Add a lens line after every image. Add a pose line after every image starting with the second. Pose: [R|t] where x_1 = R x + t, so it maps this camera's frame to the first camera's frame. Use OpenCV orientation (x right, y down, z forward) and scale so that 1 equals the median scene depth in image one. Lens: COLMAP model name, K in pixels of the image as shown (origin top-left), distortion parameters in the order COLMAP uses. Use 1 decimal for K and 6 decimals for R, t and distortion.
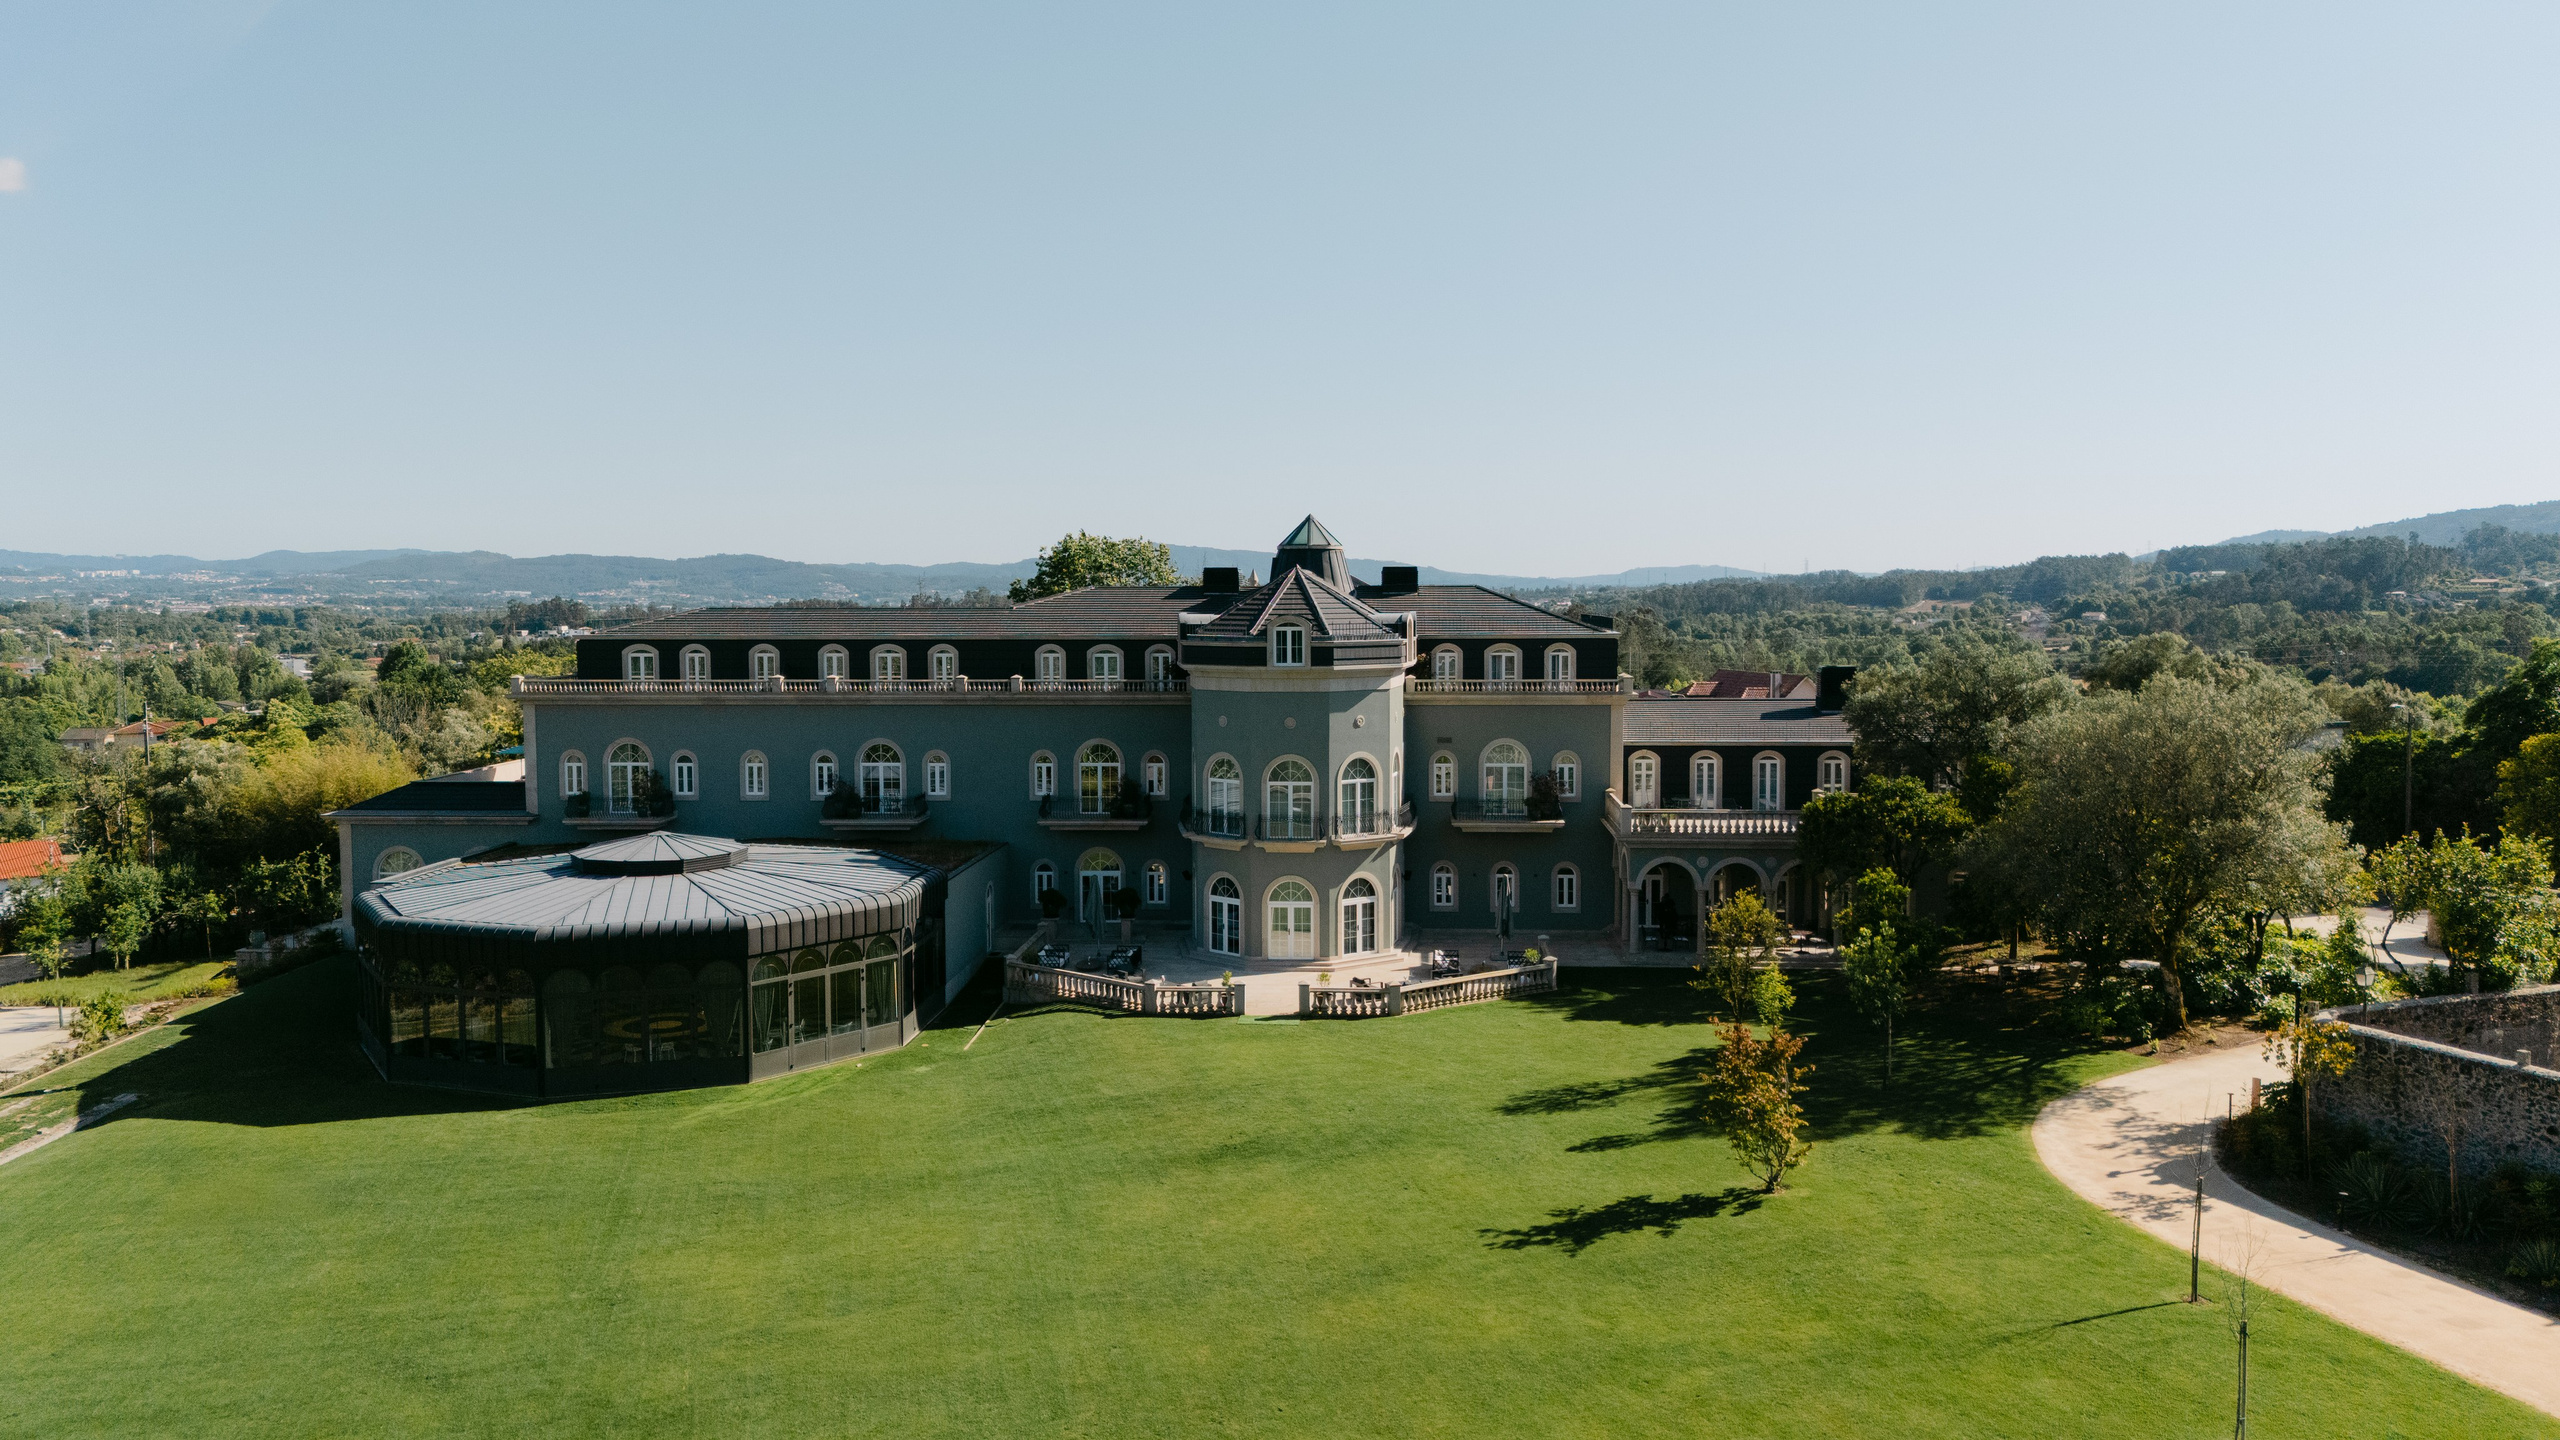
lens RADIAL K [[1853.1, 0, 1280.6], [0, 1853.1, 730.4], [0, 0, 1]] dist [0.026147, -0.013128]
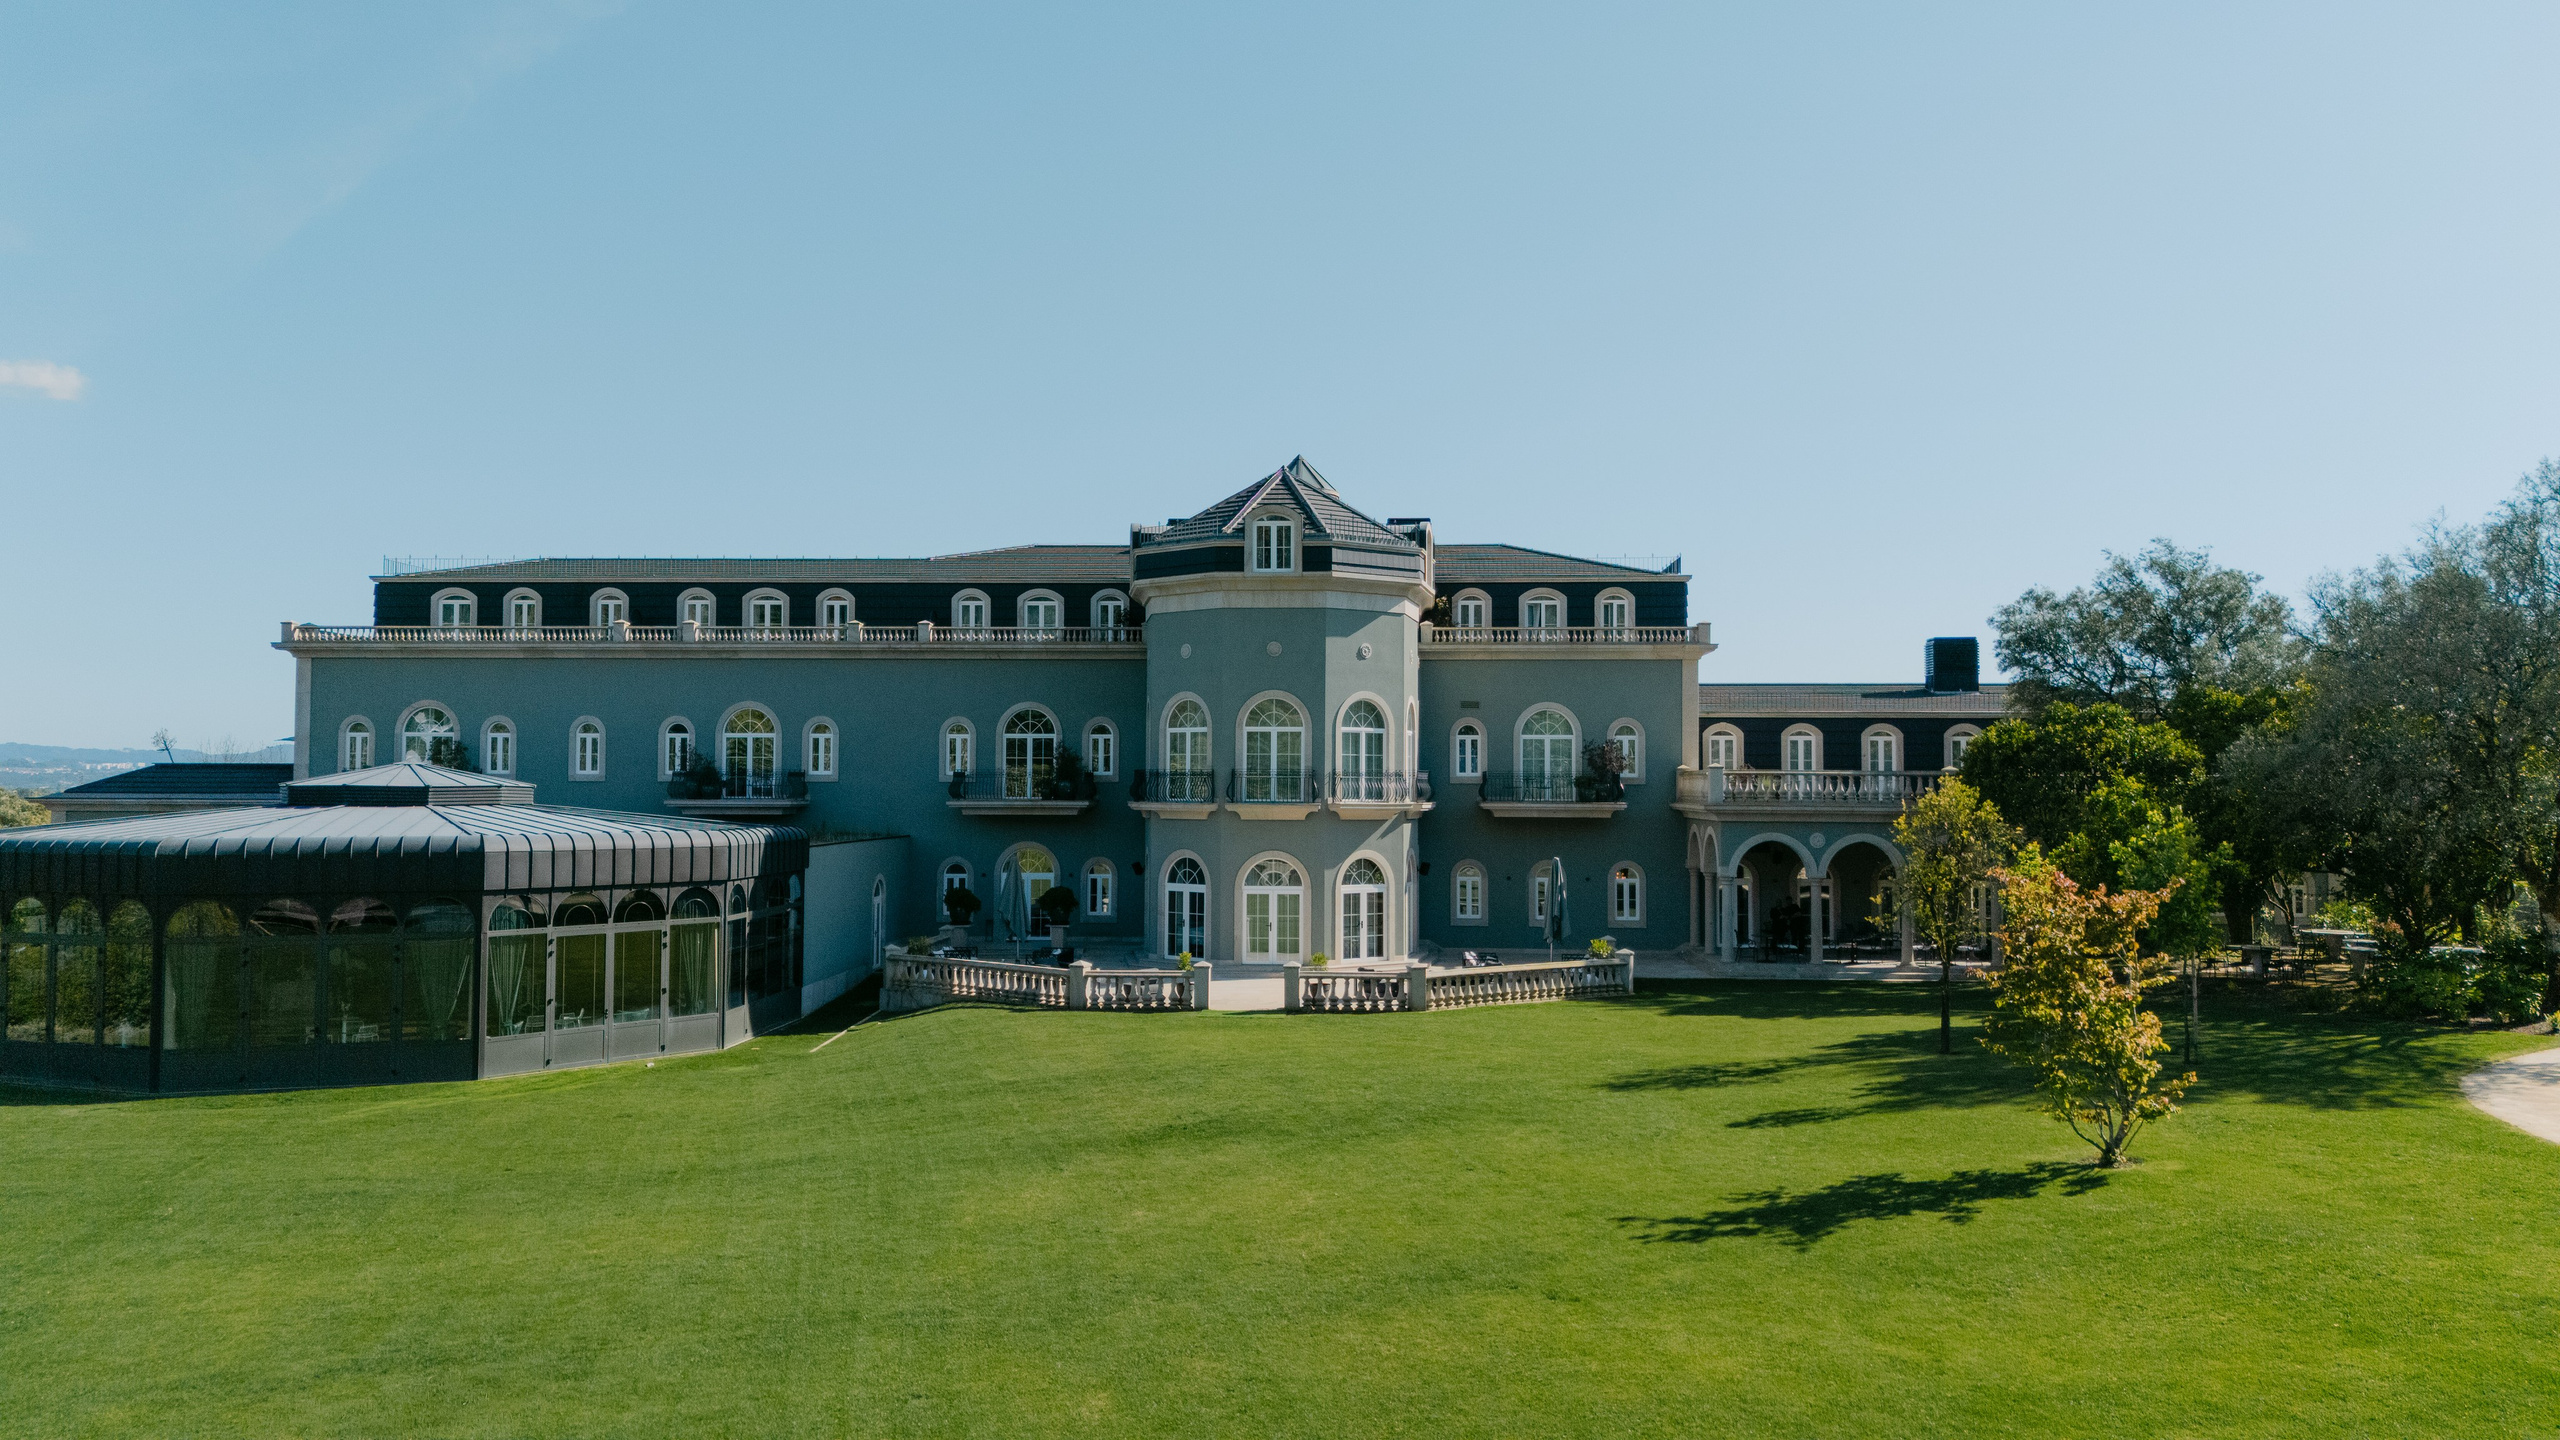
lens RADIAL K [[1853.1, 0, 1279.7], [0, 1853.1, 708.2], [0, 0, 1]] dist [0.026147, -0.013128]
pose [[0.999904, 0.008936, 0.010609, -0.000500], [-0.007744, 0.994174, -0.107512, 0.112841], [-0.011508, 0.107420, 0.994147, 0.273256]]
